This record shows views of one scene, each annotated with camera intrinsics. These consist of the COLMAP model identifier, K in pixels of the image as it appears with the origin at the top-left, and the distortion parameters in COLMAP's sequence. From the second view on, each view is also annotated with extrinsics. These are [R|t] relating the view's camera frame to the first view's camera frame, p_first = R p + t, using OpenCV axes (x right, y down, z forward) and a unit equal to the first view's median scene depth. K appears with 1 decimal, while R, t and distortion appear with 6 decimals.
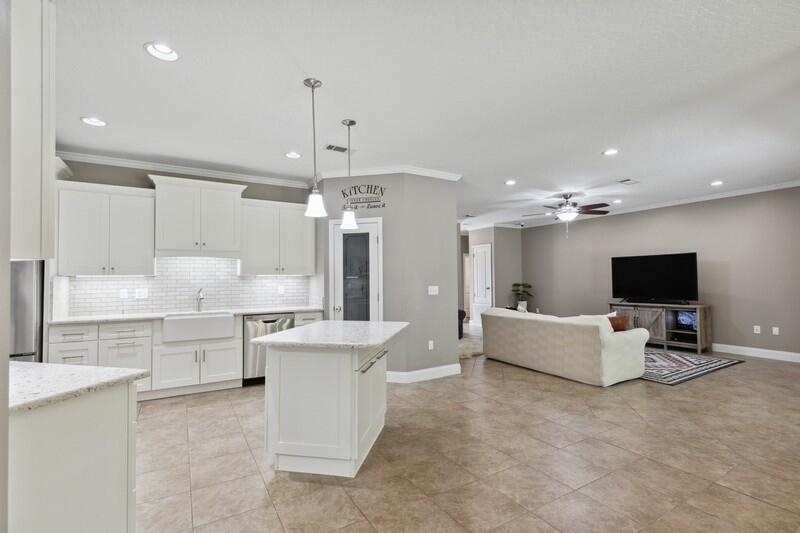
lens RADIAL K [[373.8, 0, 404.0], [0, 373.8, 268.7], [0, 0, 1]] dist [0.003958, 0.000145]
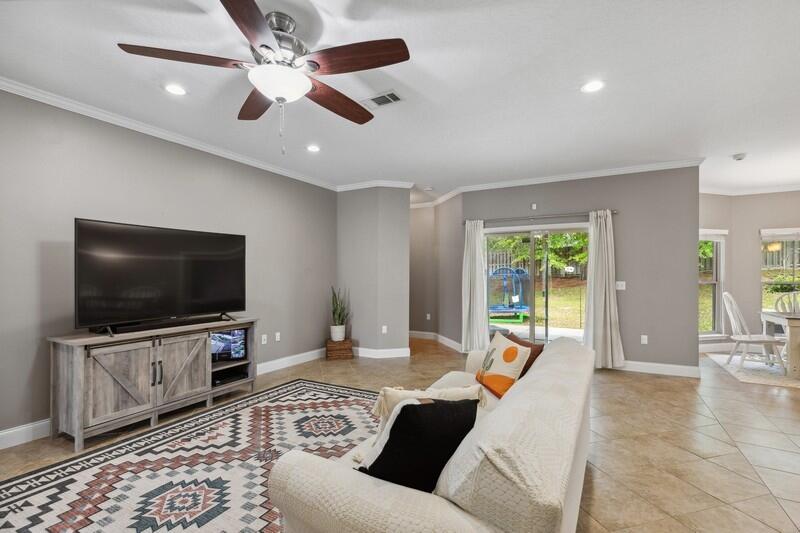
lens RADIAL K [[367.8, 0, 402.7], [0, 367.8, 273.3], [0, 0, 1]] dist [0.002382, 0.000086]
pose [[-0.488931, 0.007473, 0.872290, 0.135963], [-0.020356, 0.999593, -0.019973, 0.038967], [-0.872085, -0.027522, -0.488580, 1.499614]]
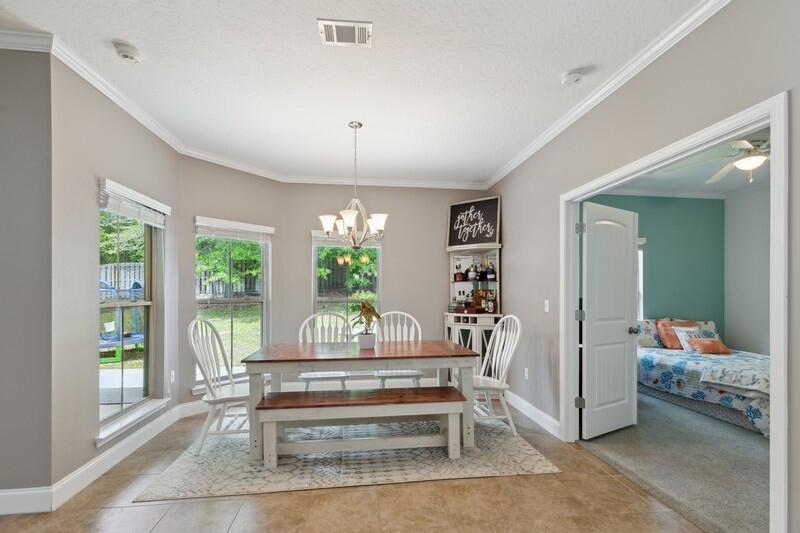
lens RADIAL K [[370.2, 0, 402.5], [0, 370.2, 292.5], [0, 0, 1]] dist [0.001850, -0.000426]
pose [[-0.914077, 0.004534, 0.405515, 0.023077], [-0.005953, 0.999680, -0.024596, 0.021193], [-0.405497, -0.024897, -0.913757, 0.567288]]
